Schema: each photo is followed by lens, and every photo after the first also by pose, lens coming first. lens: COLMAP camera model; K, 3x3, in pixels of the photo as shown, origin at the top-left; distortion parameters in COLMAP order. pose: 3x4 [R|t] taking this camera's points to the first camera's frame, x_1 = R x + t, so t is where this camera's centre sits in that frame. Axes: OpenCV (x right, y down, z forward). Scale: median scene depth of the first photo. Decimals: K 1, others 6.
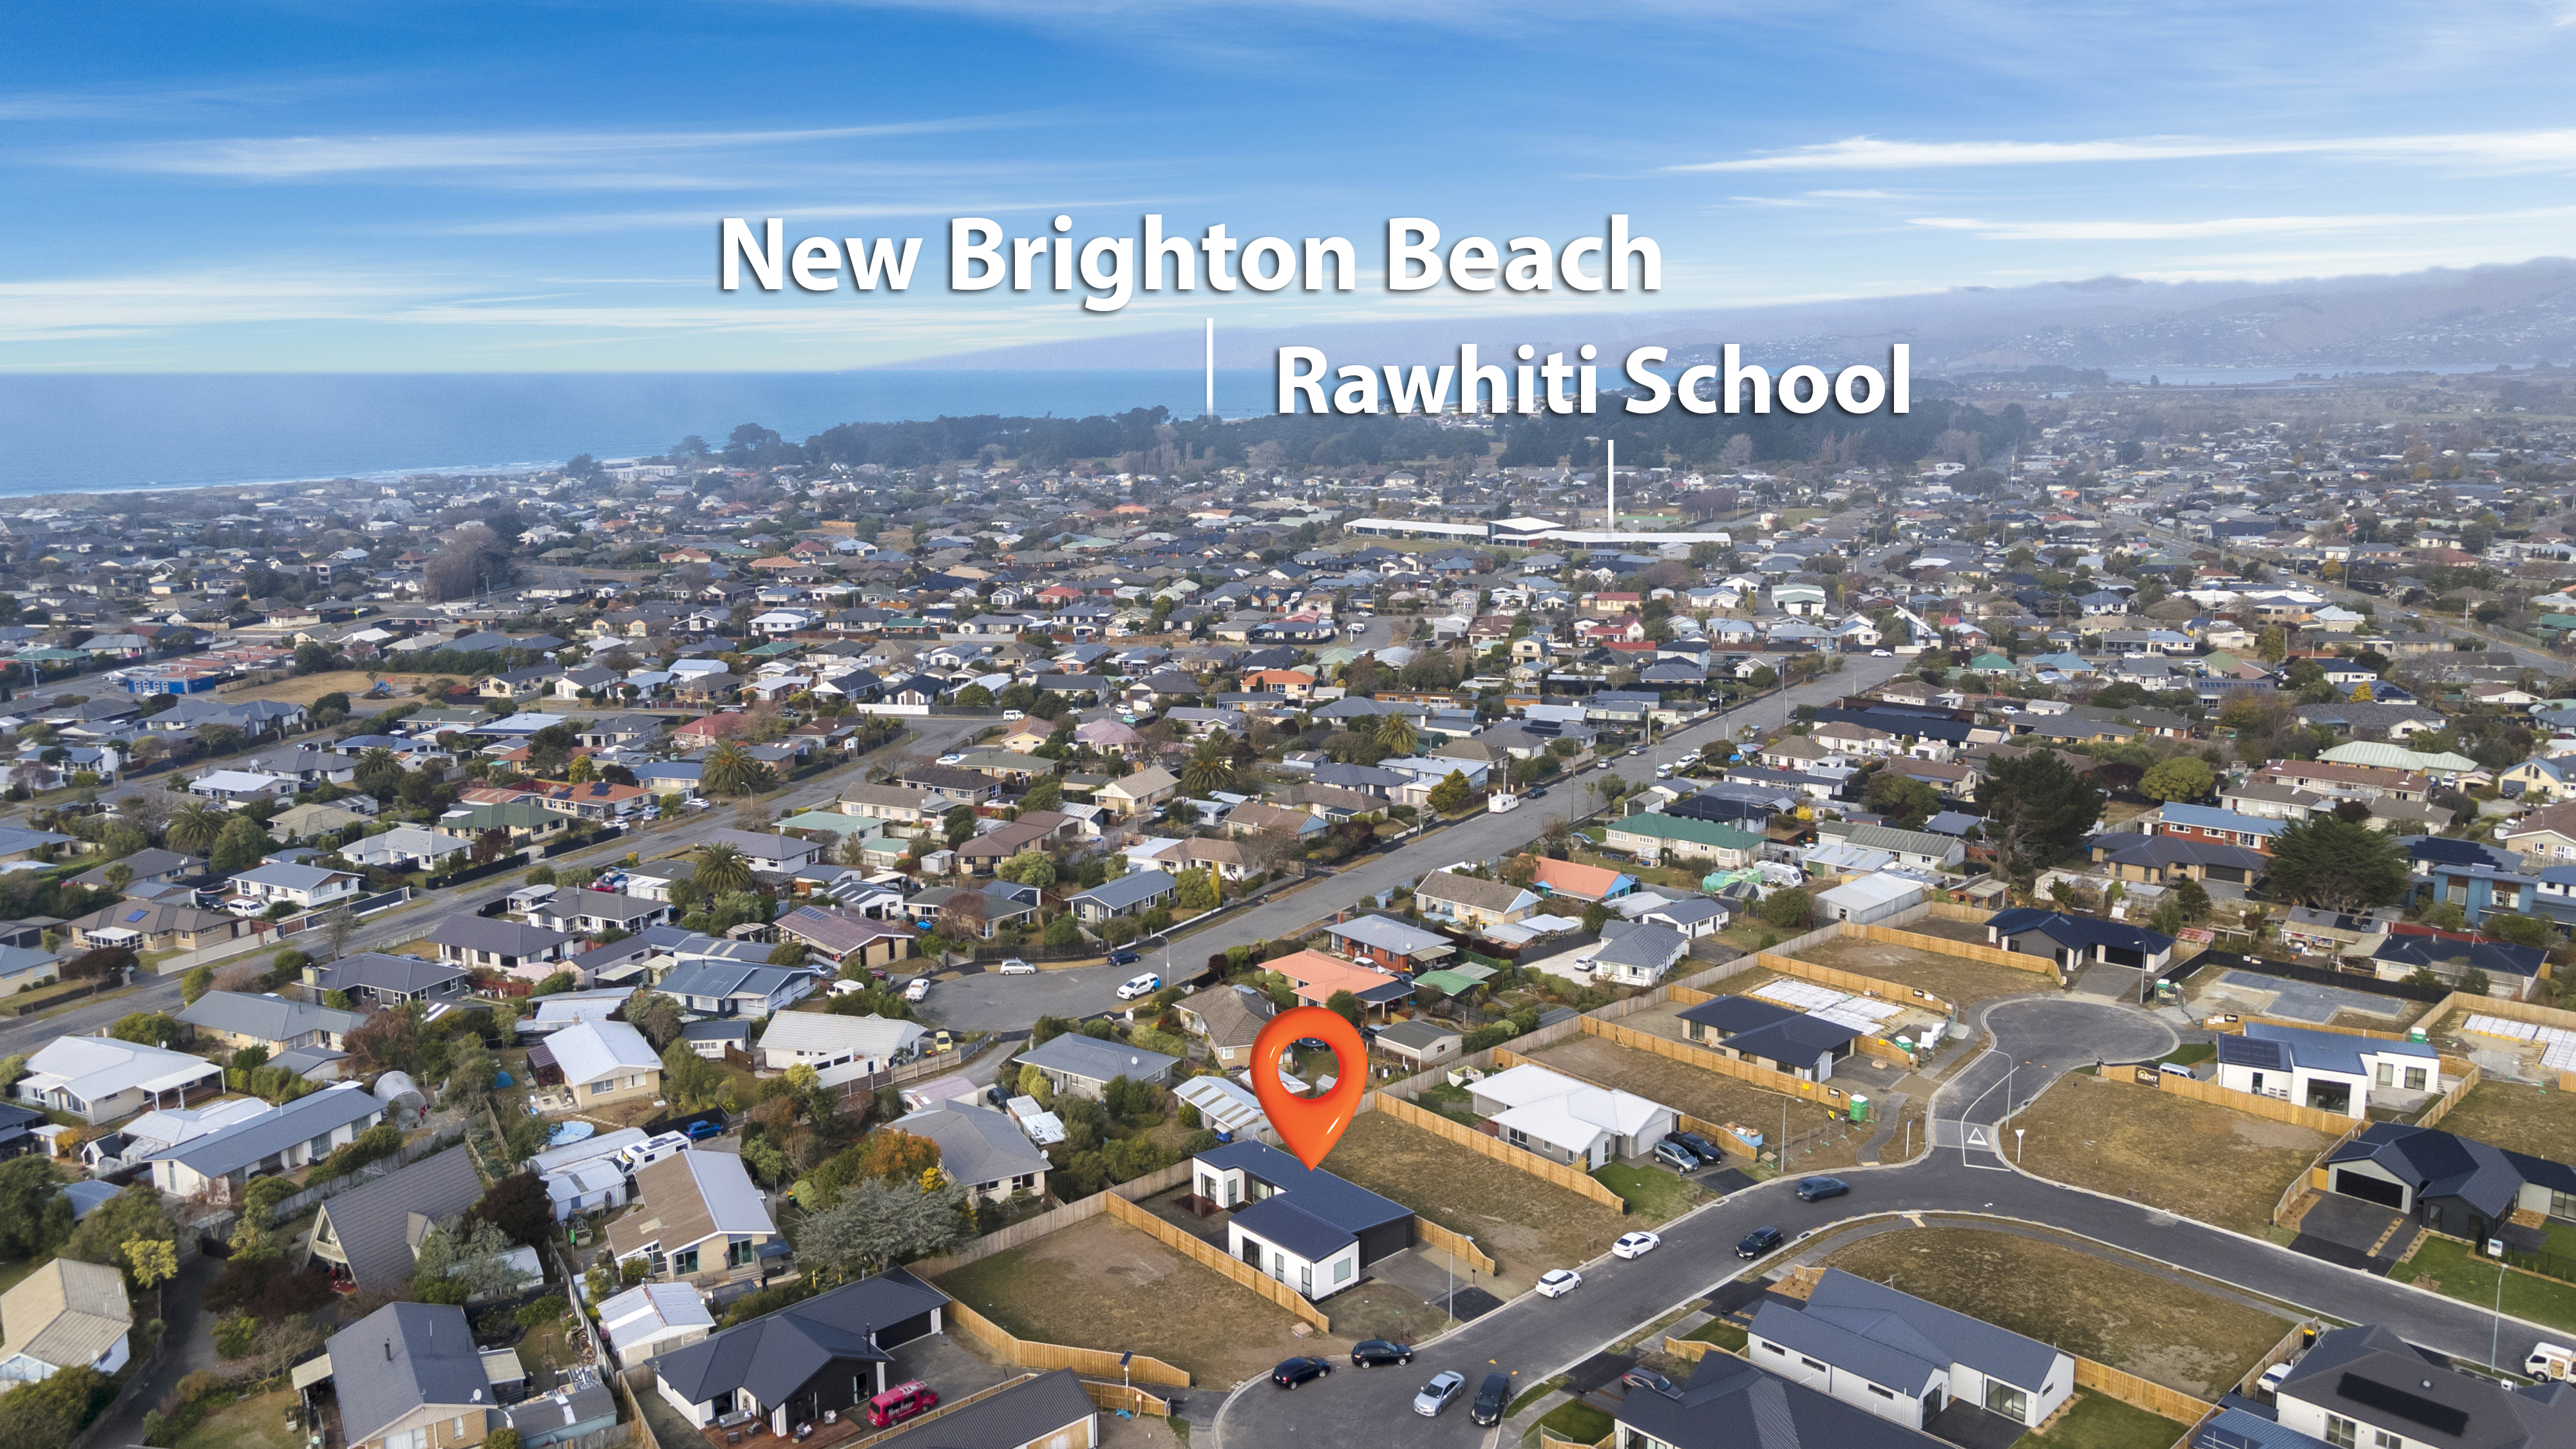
lens RADIAL K [[1876.1, 0, 1288.0], [0, 1876.1, 724.5], [0, 0, 1]] dist [0.044115, 0.000522]
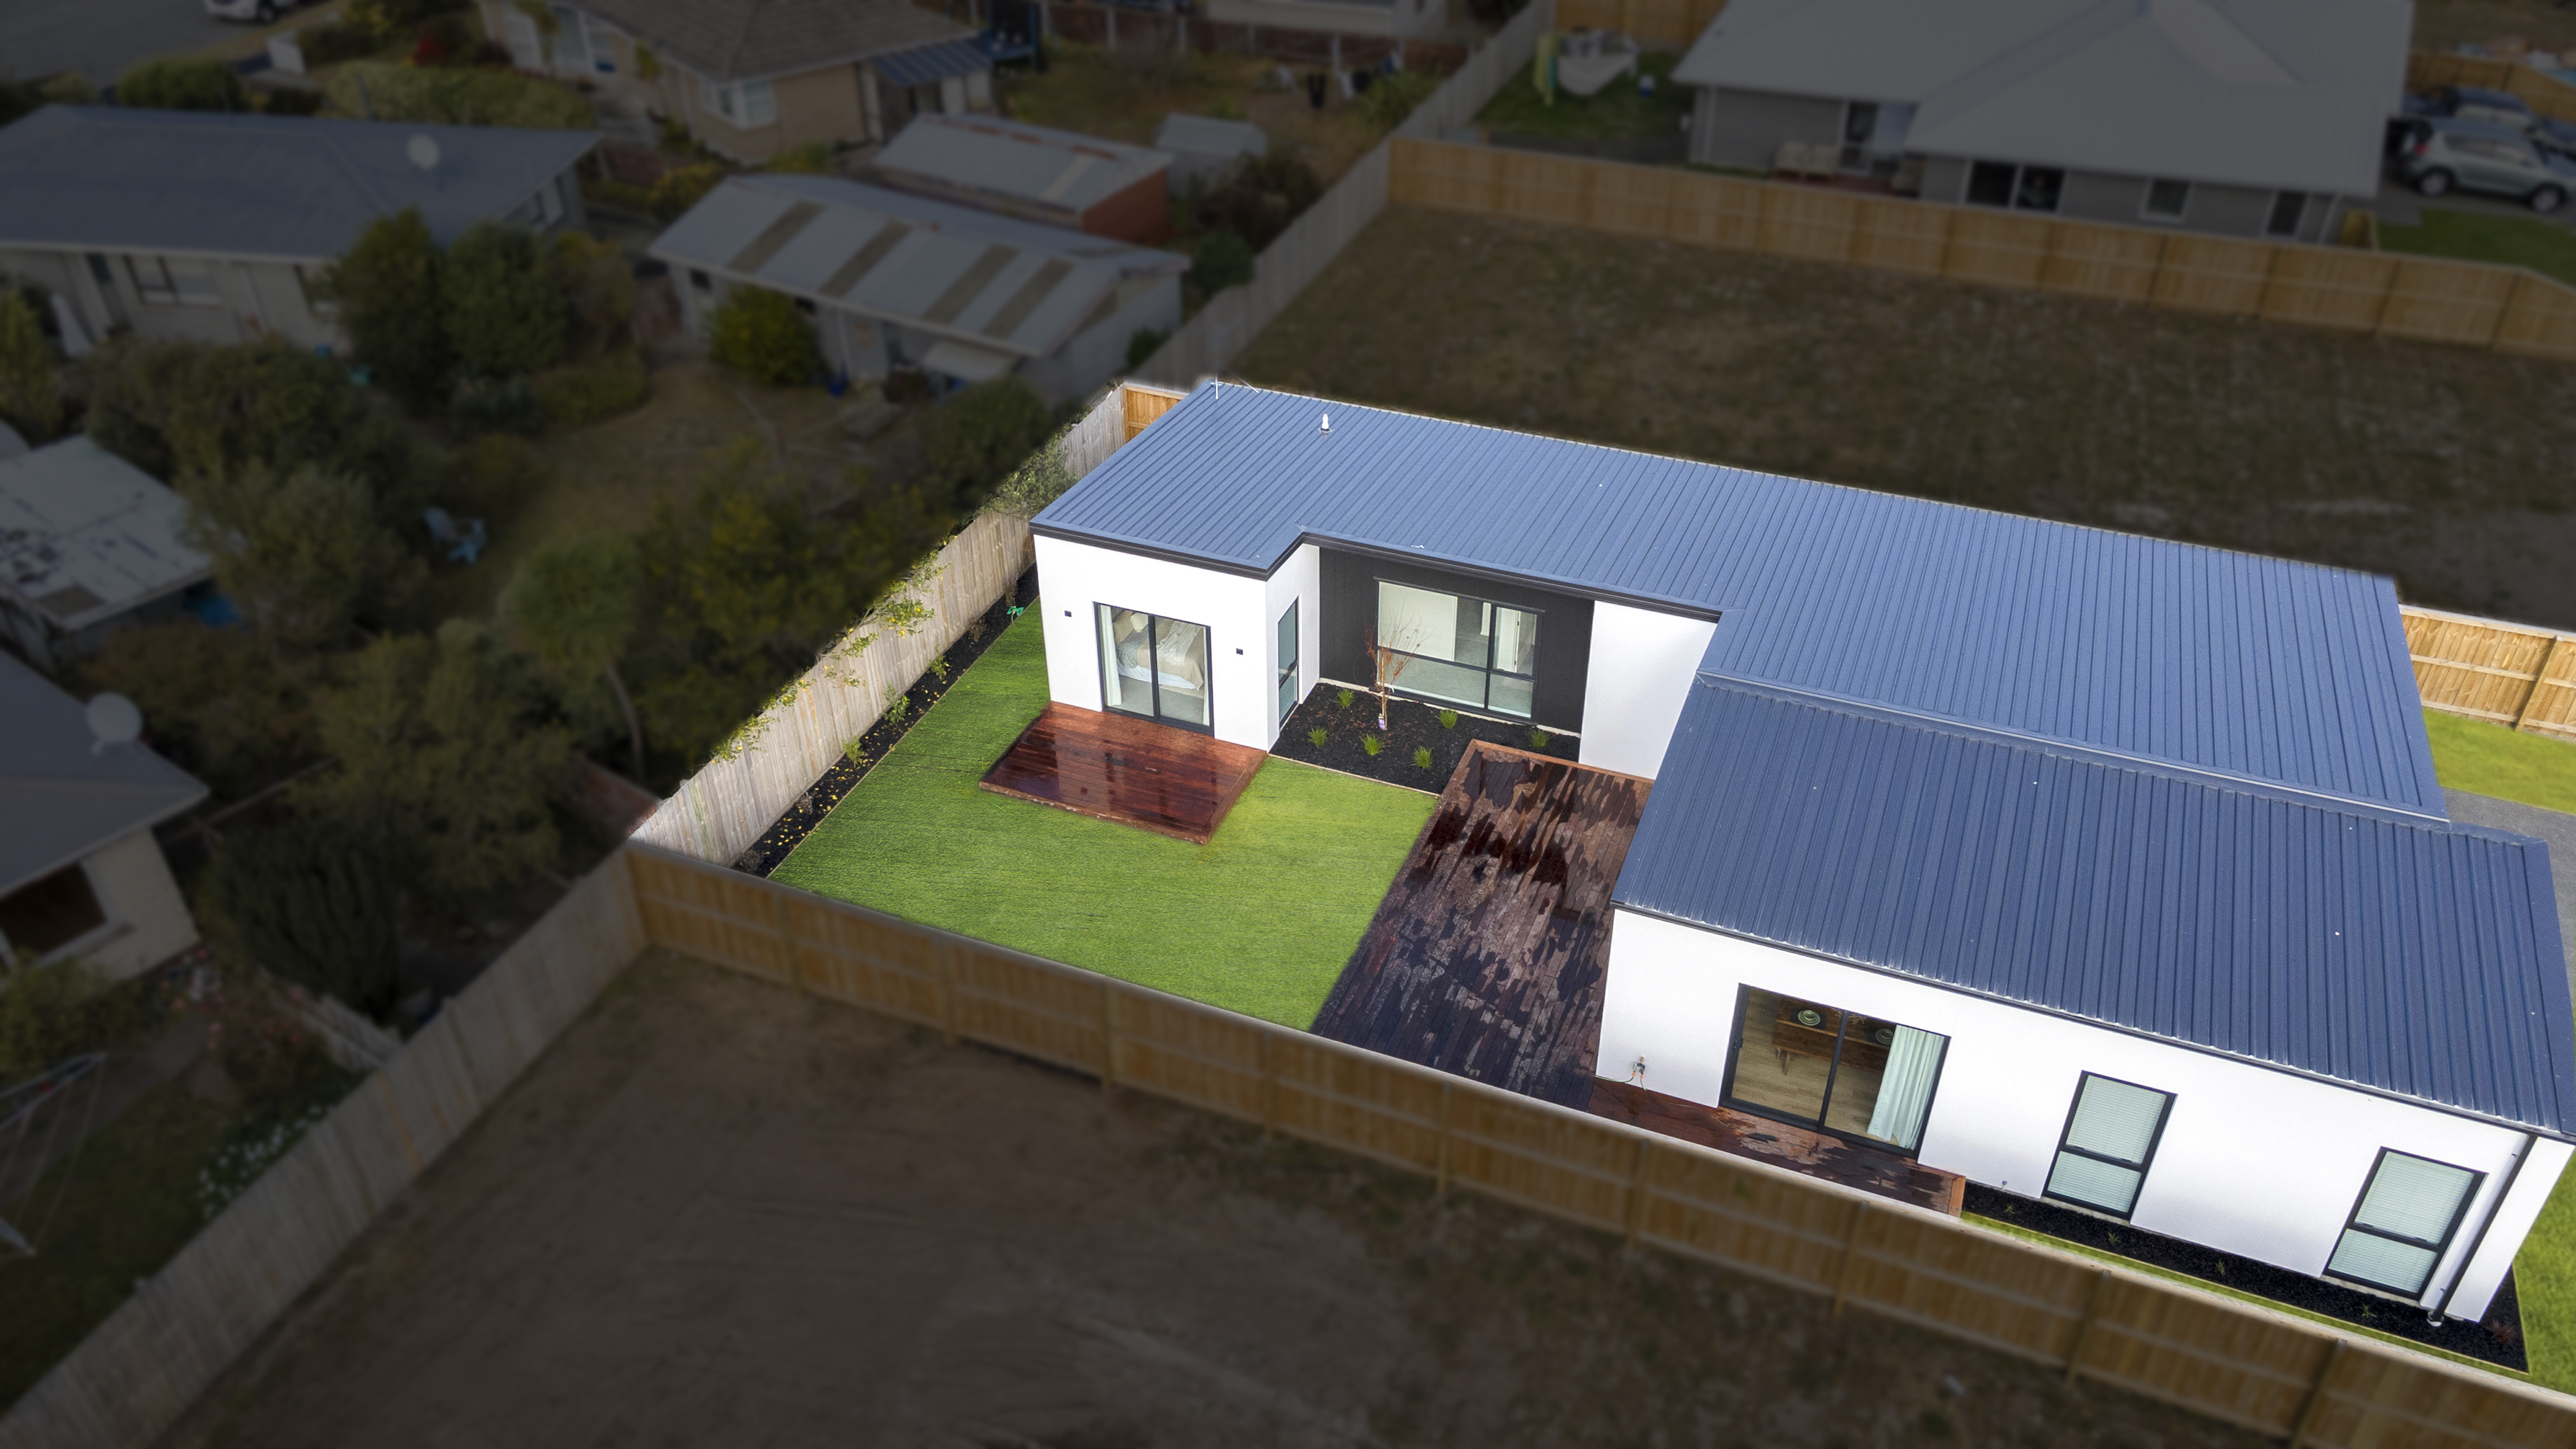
lens RADIAL K [[1875.9, 0, 1288.0], [0, 1875.9, 724.5], [0, 0, 1]] dist [0.044115, 0.000522]
pose [[0.898269, -0.252548, 0.359629, -0.093391], [0.081089, 0.899572, 0.429179, 0.159805], [-0.431900, -0.356356, 0.828536, 0.780704]]
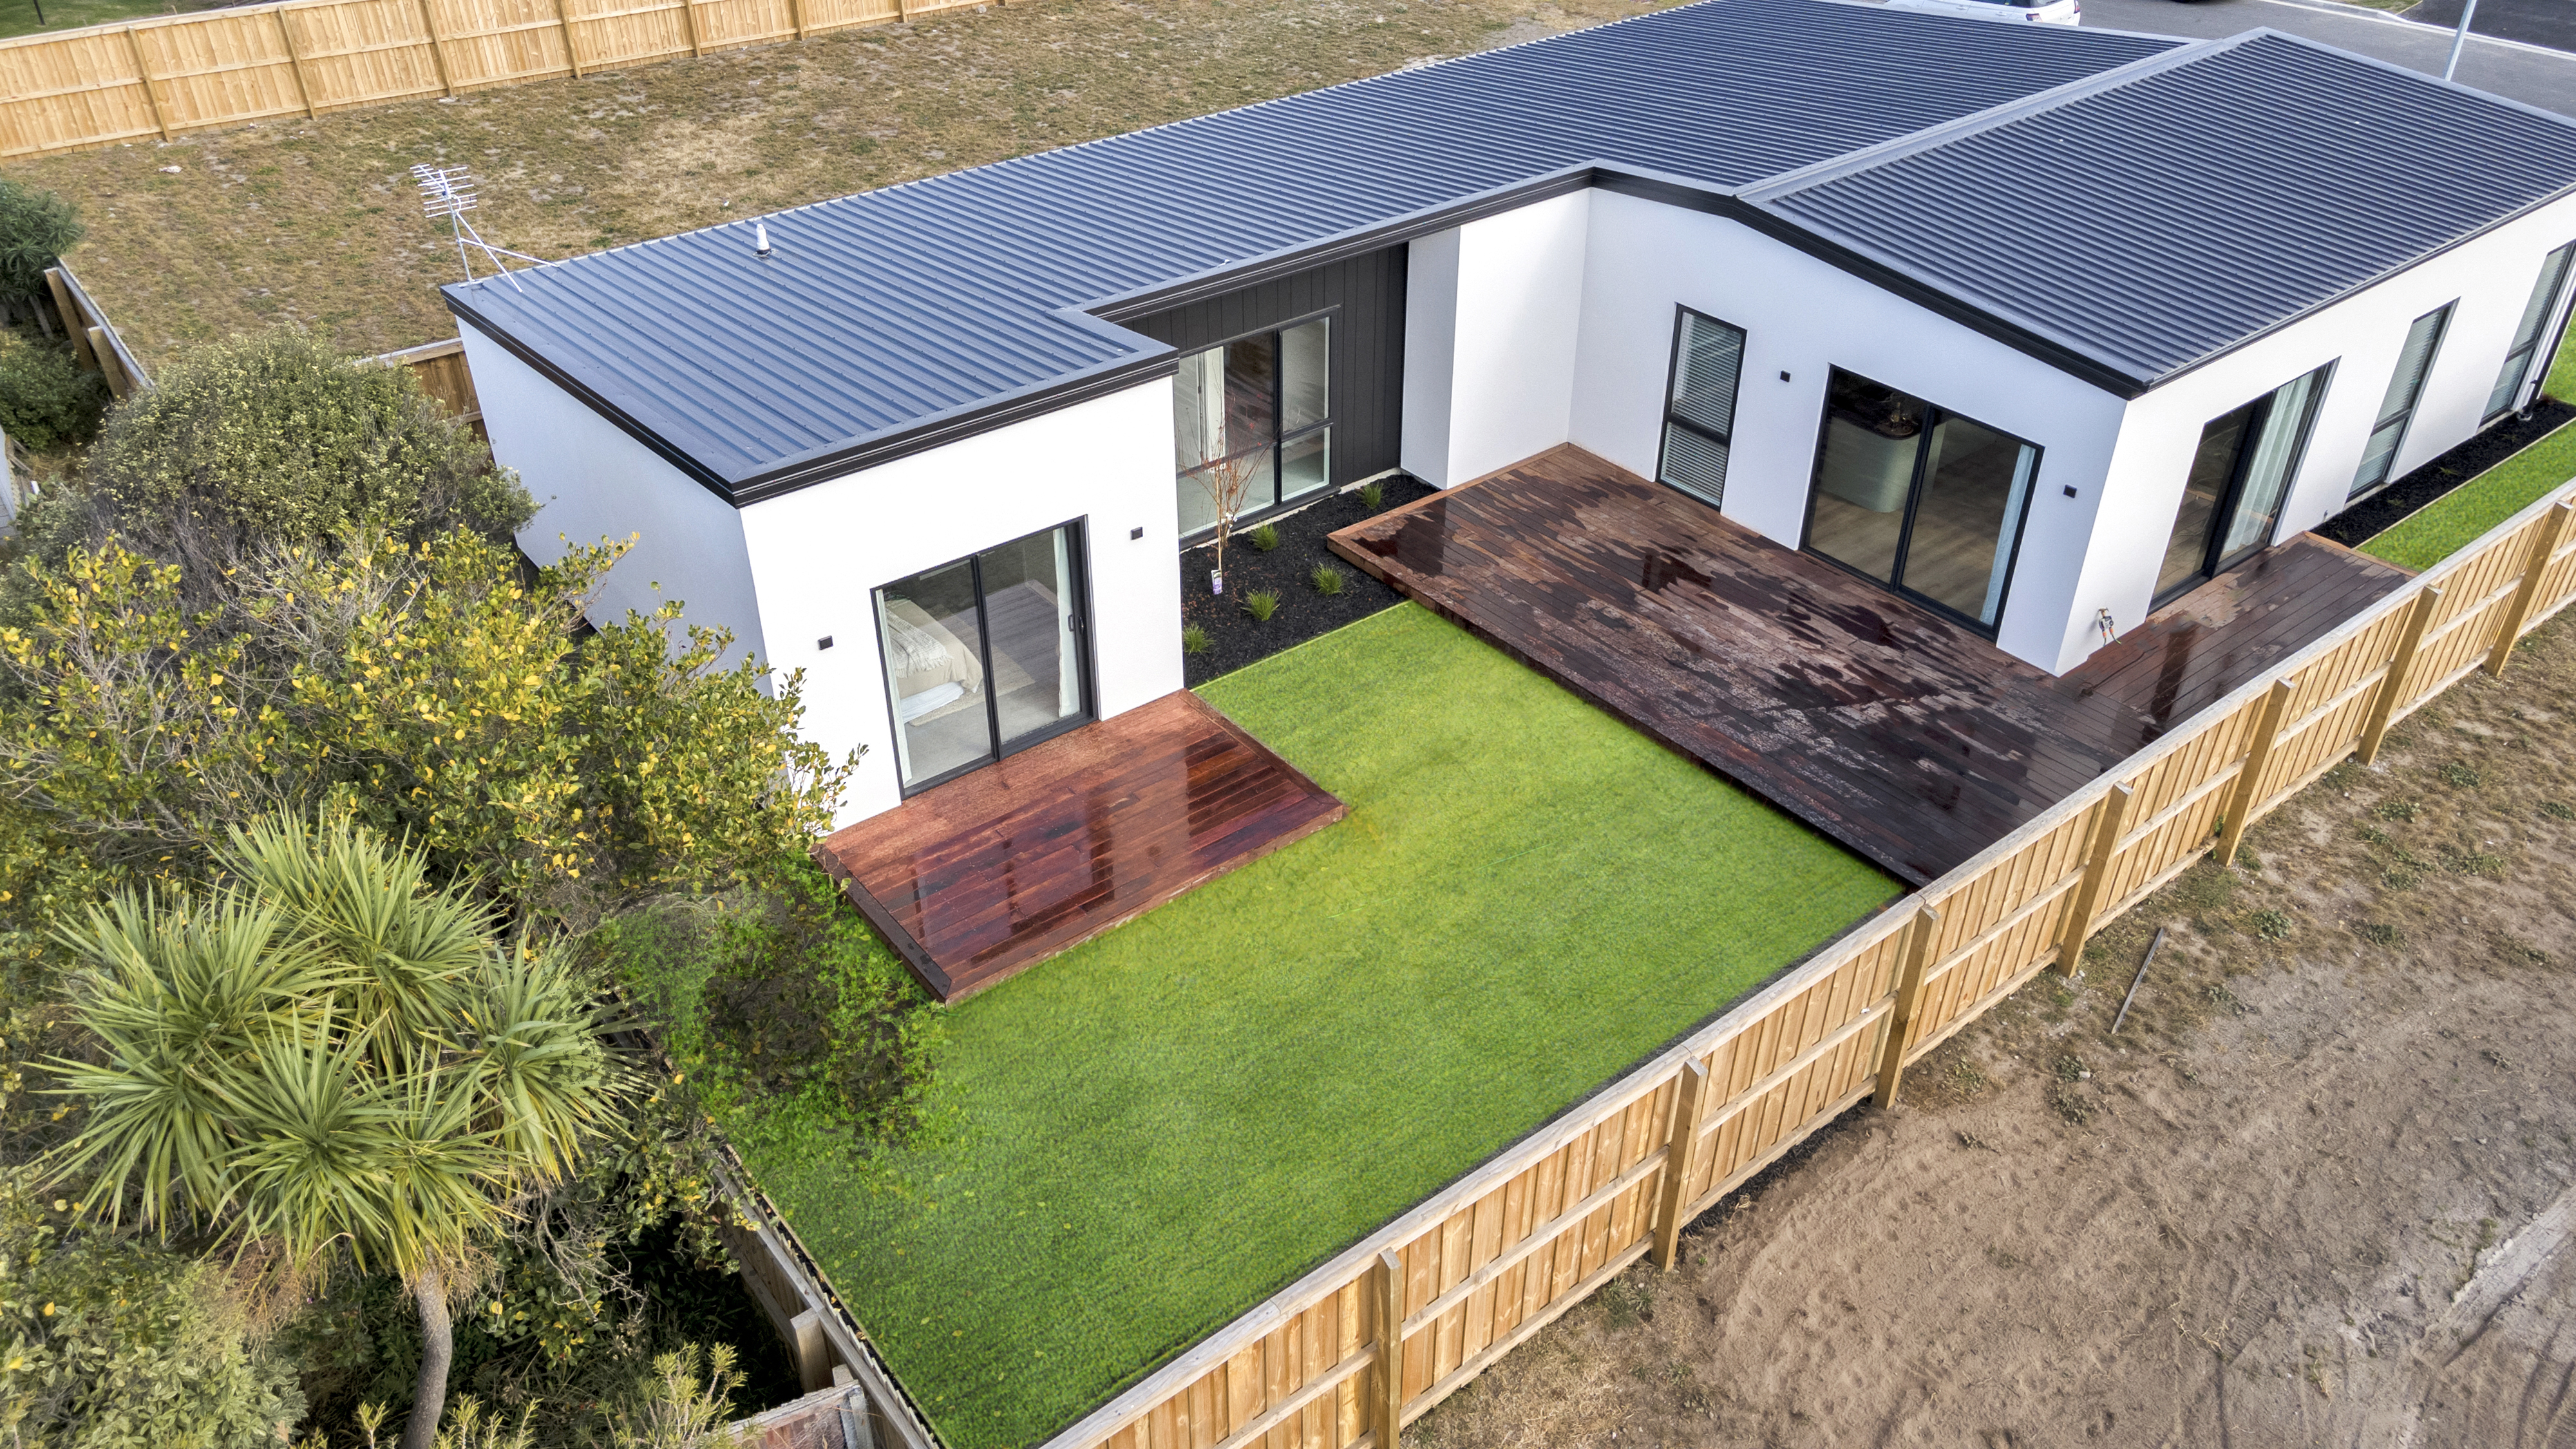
lens RADIAL K [[1876.1, 0, 1288.0], [0, 1876.1, 724.5], [0, 0, 1]] dist [0.044115, 0.000522]
pose [[0.064912, -0.553562, 0.830275, -0.120505], [0.185641, 0.824204, 0.535001, 0.184463], [-0.980471, 0.119405, 0.156265, 0.906282]]
